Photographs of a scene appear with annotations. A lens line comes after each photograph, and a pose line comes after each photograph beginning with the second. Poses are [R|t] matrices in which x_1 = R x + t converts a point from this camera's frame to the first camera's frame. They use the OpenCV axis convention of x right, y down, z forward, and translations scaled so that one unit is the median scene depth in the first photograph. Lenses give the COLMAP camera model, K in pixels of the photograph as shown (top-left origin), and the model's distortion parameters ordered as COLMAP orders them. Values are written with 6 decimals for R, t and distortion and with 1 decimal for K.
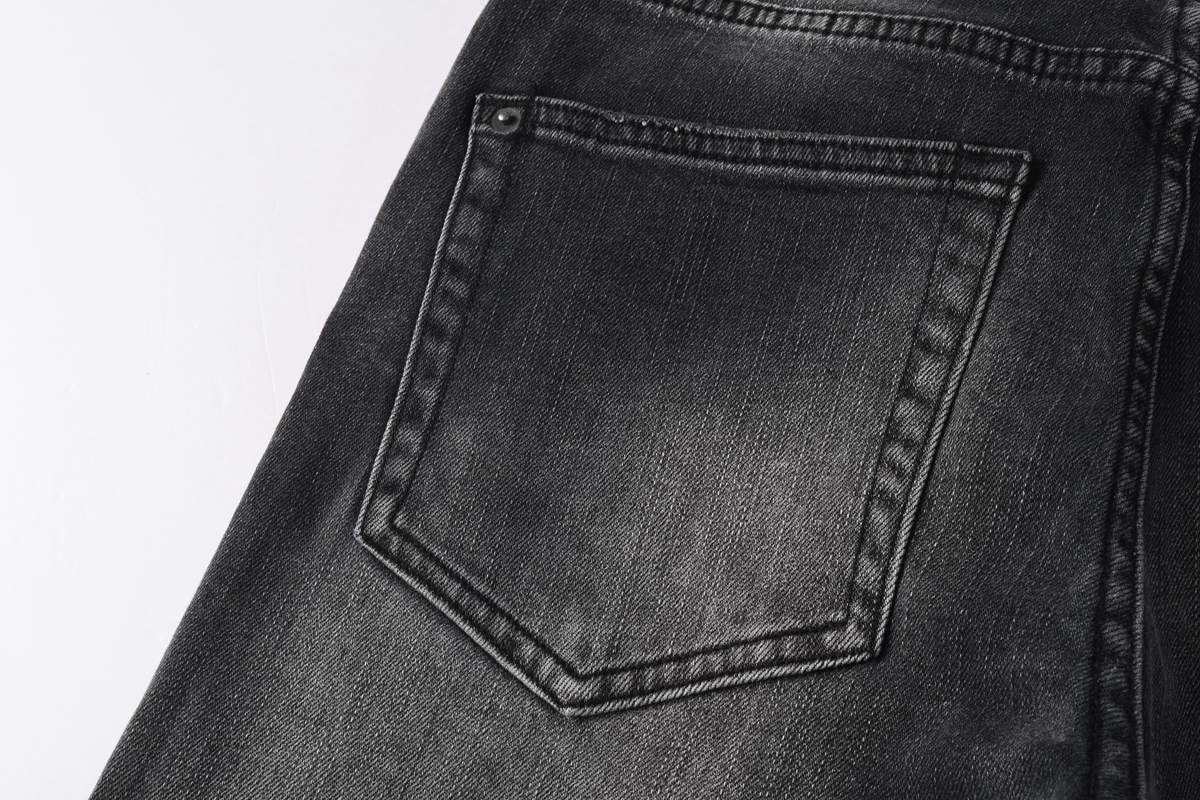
lens RADIAL K [[1249.8, 0, 602.4], [0, 1249.8, 400.4], [0, 0, 1]] dist [0.002591, 0.000000]
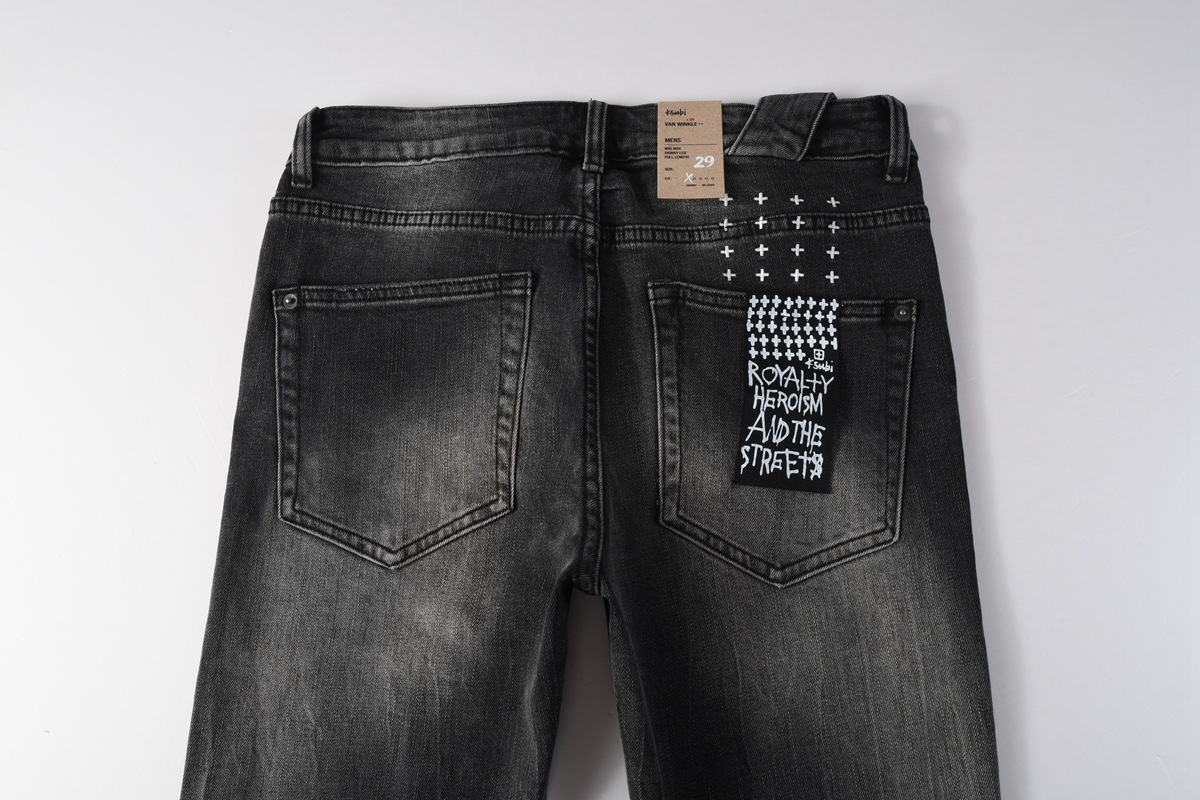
lens RADIAL K [[873.8, 0, 598.9], [0, 873.8, 401.8], [0, 0, 1]] dist [-0.027524, -0.000122]
pose [[0.955754, -0.265790, 0.126057, 0.203971], [0.234283, 0.946898, 0.220216, -0.294094], [-0.177894, -0.180939, 0.967272, -0.555546]]
